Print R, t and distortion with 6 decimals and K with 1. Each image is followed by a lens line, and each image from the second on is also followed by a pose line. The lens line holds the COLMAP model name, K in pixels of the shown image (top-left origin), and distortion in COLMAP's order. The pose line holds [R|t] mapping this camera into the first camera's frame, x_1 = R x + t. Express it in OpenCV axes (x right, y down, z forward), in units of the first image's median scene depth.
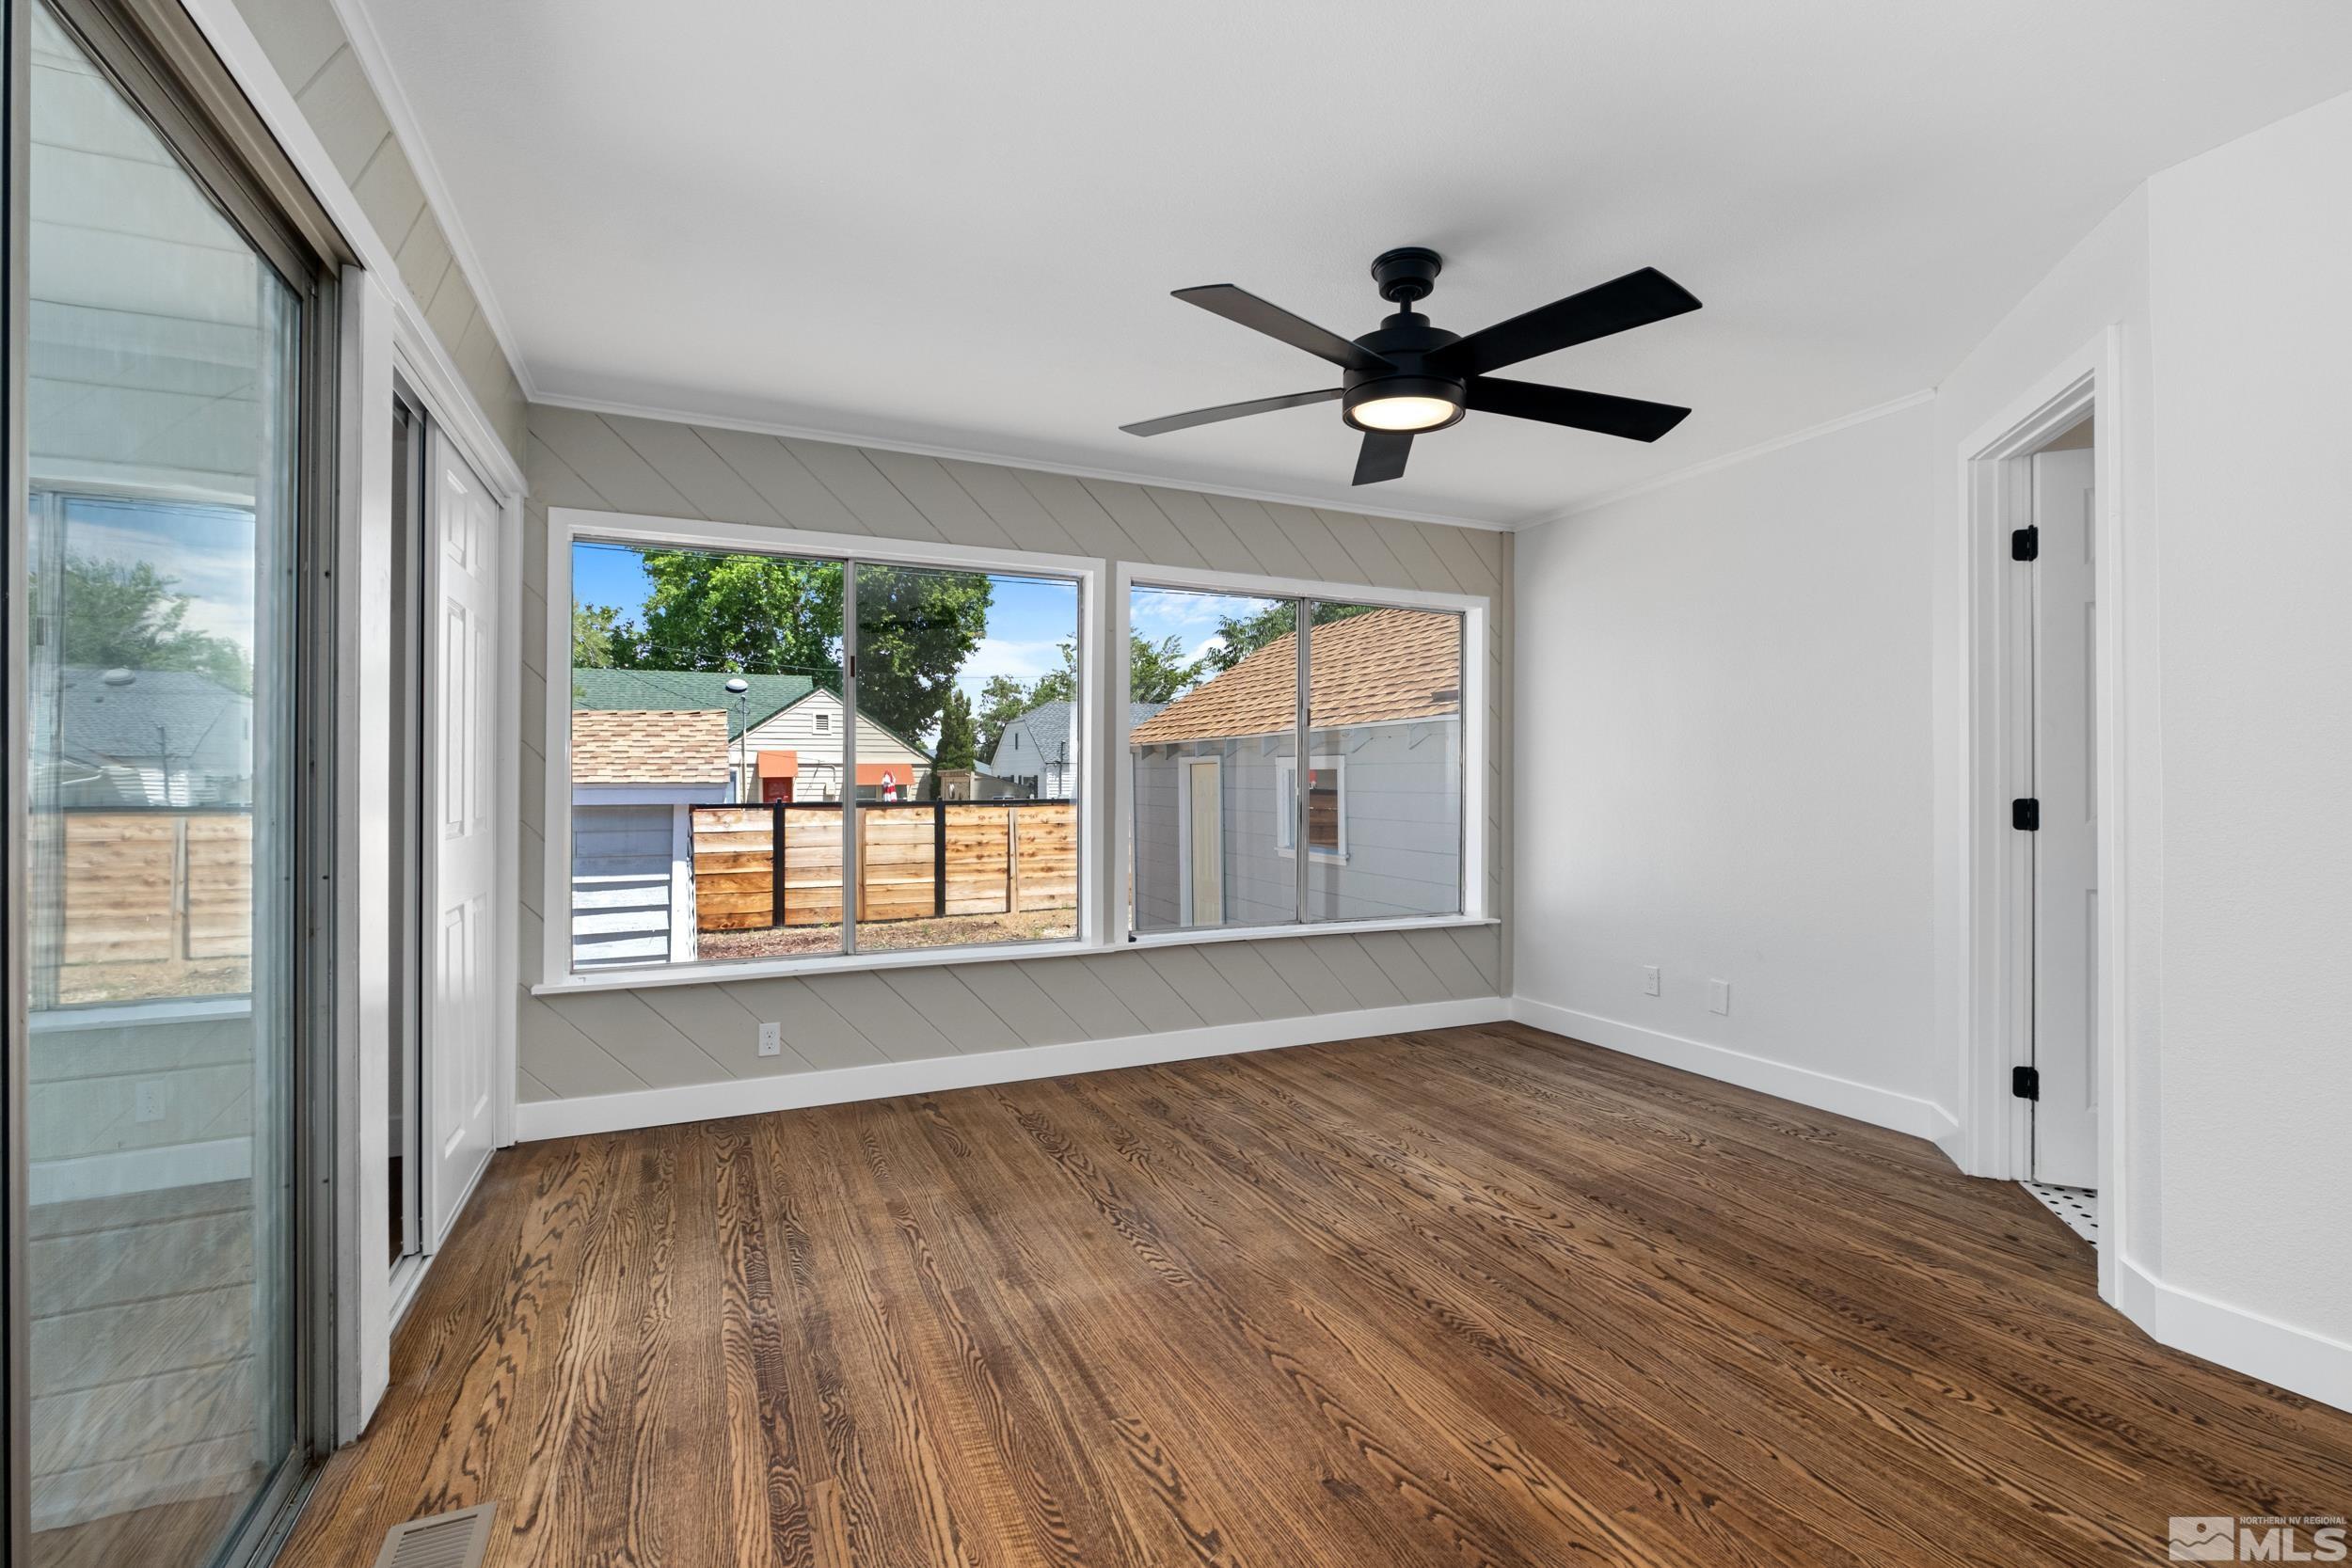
lens RADIAL K [[1023.9, 0, 1190.7], [0, 1023.9, 776.8], [0, 0, 1]] dist [-0.001207, -0.000374]
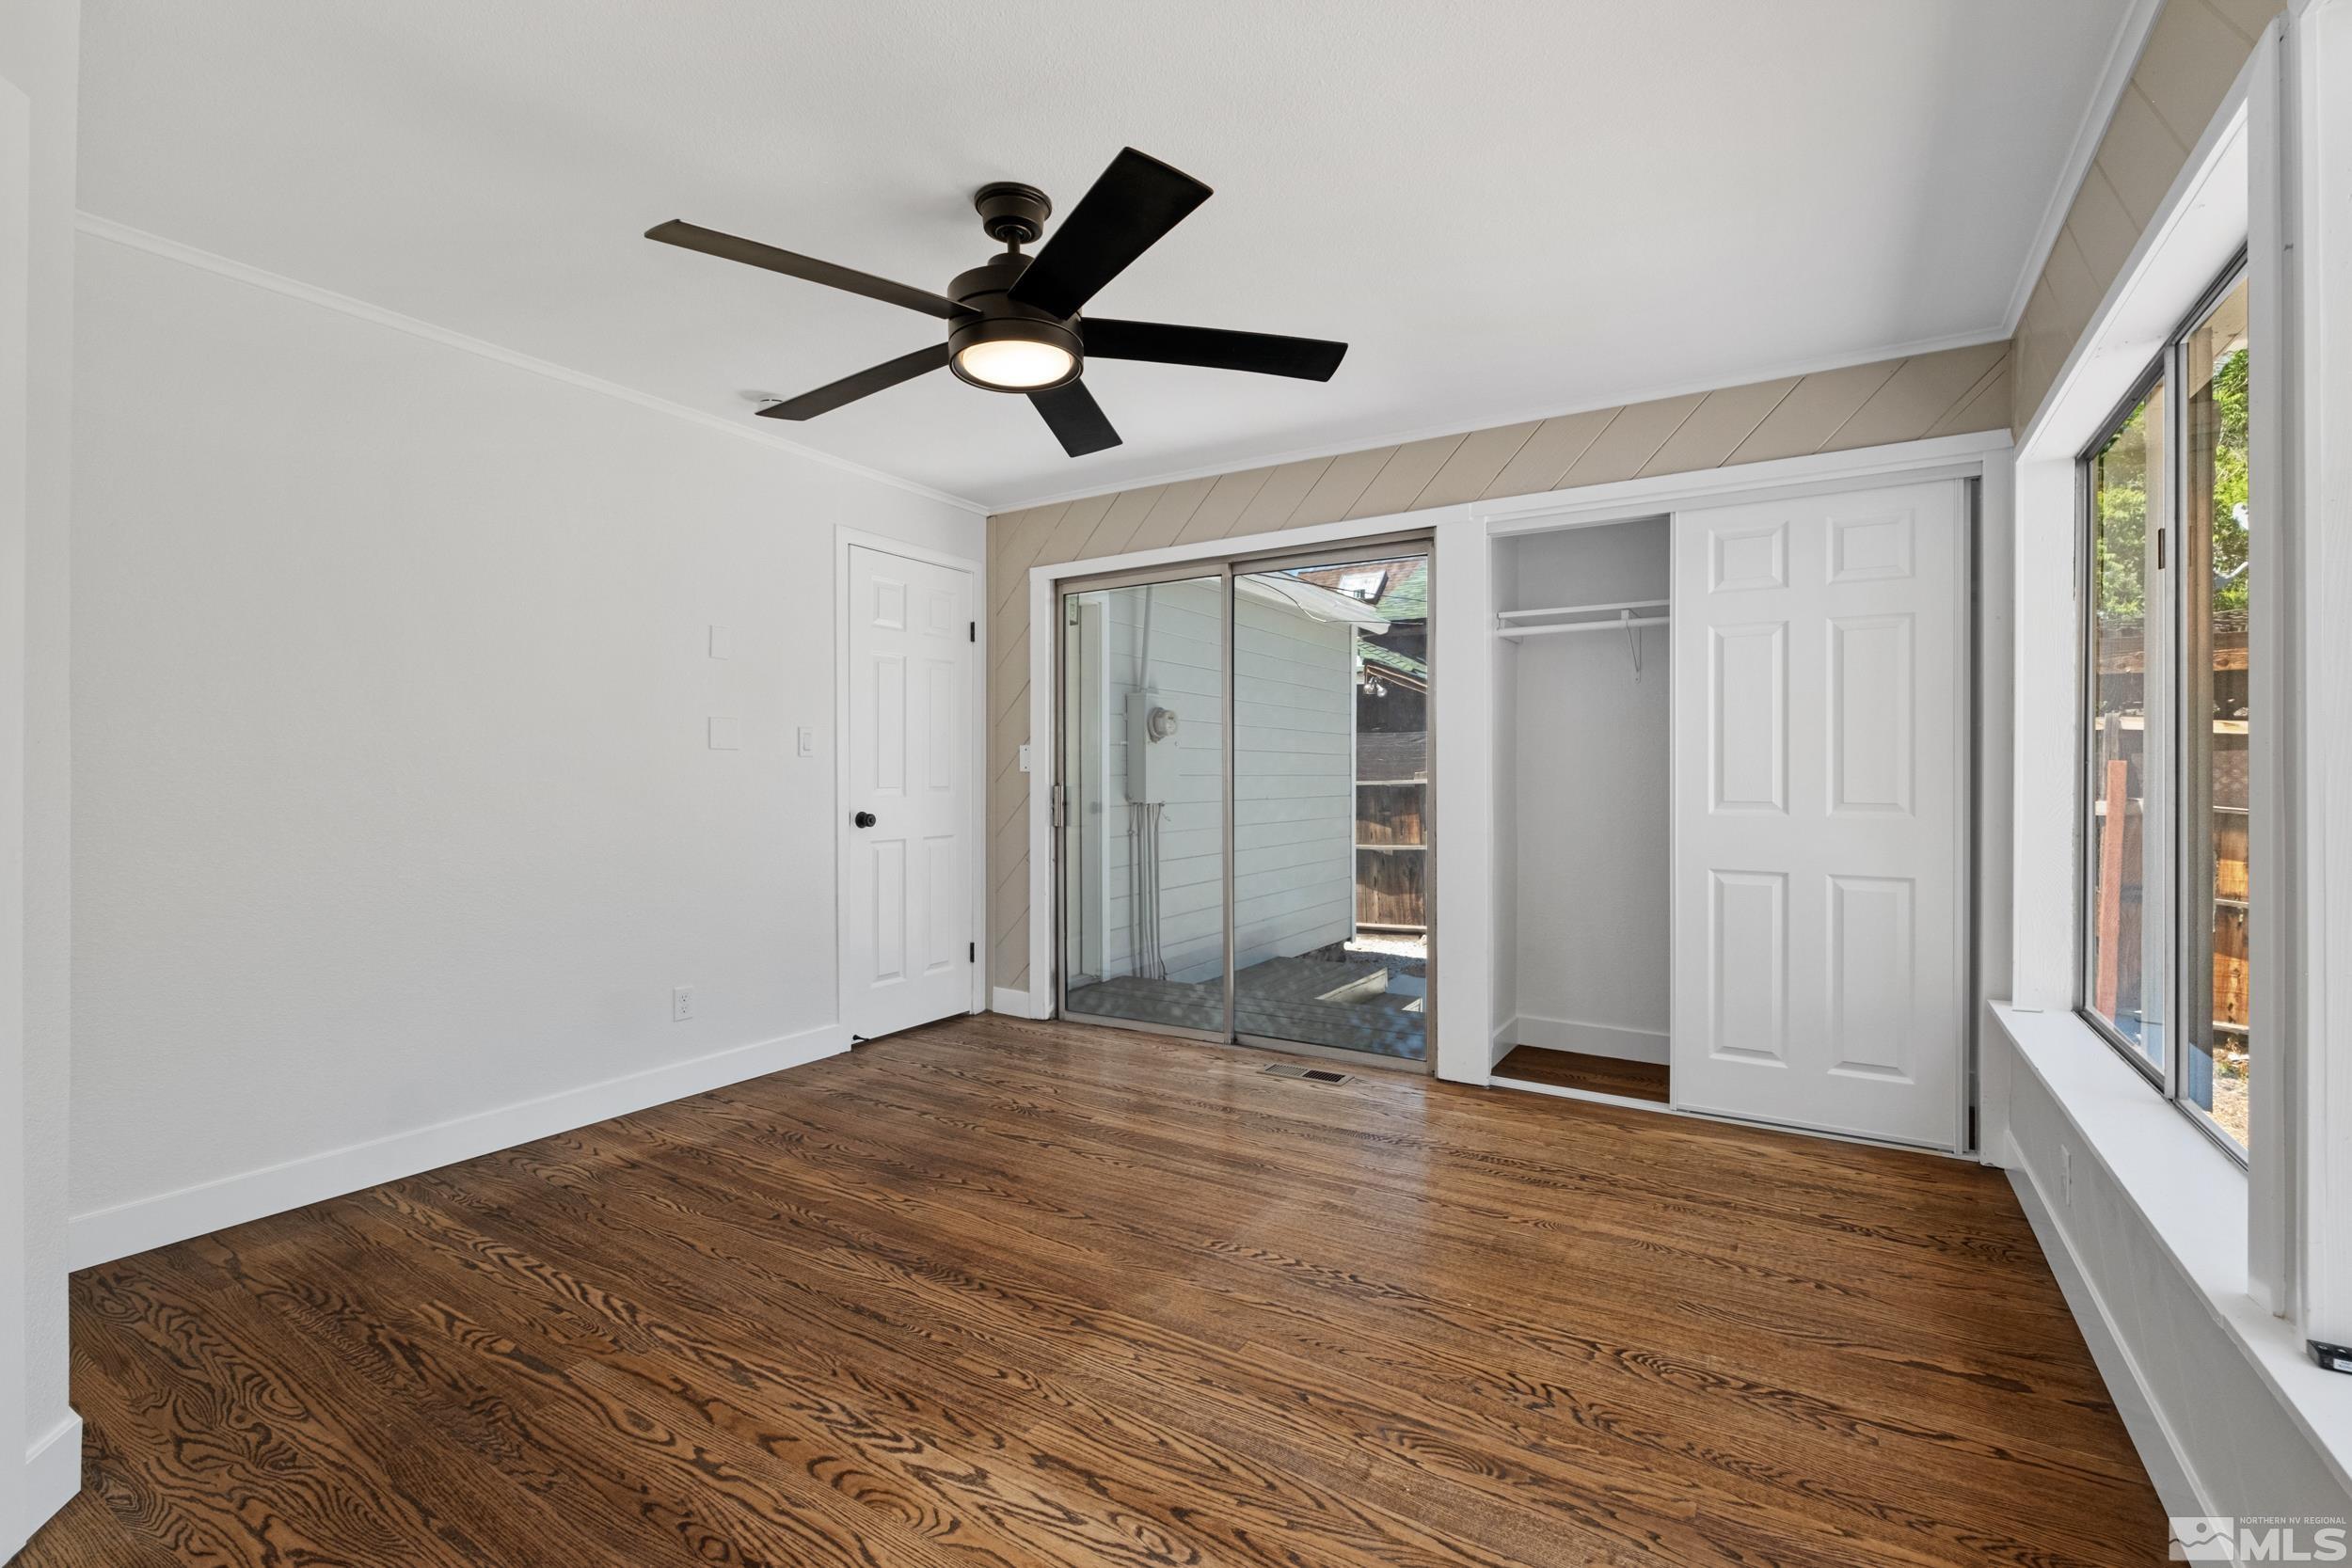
lens RADIAL K [[1023.9, 0, 1190.7], [0, 1023.9, 776.8], [0, 0, 1]] dist [-0.001207, -0.000374]
pose [[-0.828976, 0.005246, -0.559259, 0.483025], [0.003477, 0.999985, 0.004226, 0.007076], [0.559273, 0.001558, -0.828982, 1.509893]]
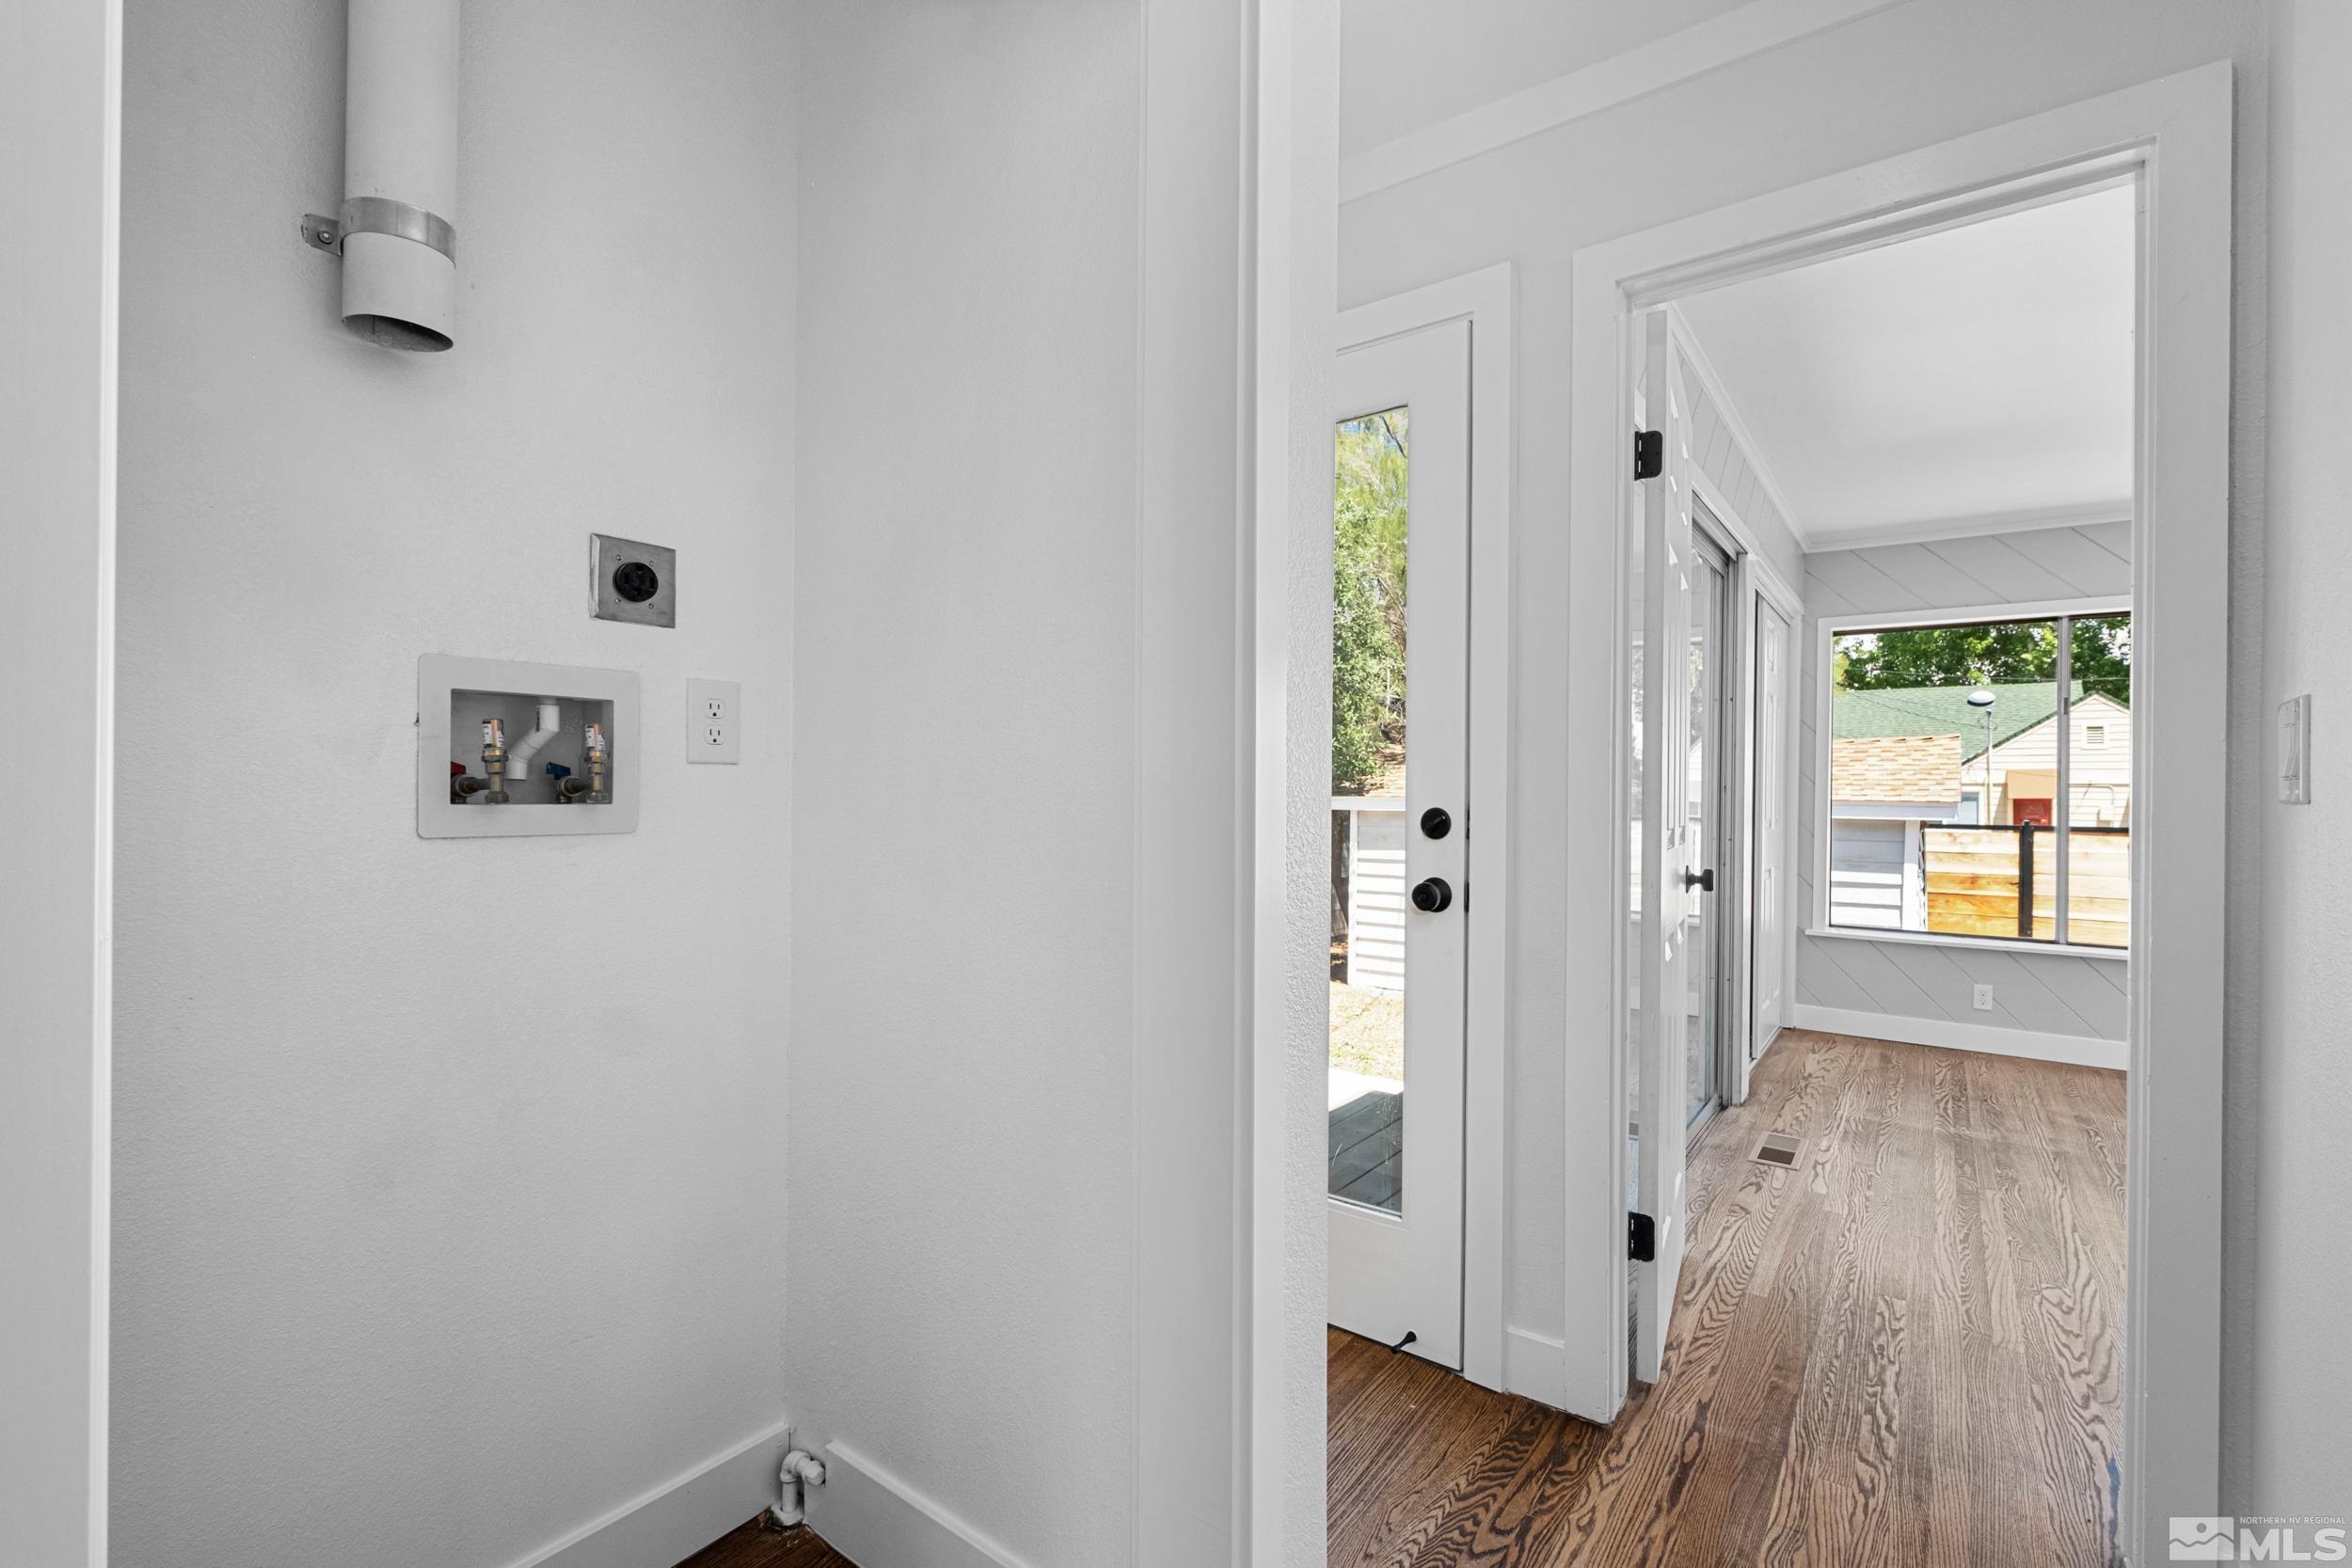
lens RADIAL K [[1006.5, 0, 1185.4], [0, 1006.5, 790.5], [0, 0, 1]] dist [-0.011757, -0.000180]
pose [[0.460695, 0.004310, -0.887548, 0.307287], [-0.008971, 0.999960, 0.000199, 0.002193], [0.887513, 0.007871, 0.460715, -0.607439]]
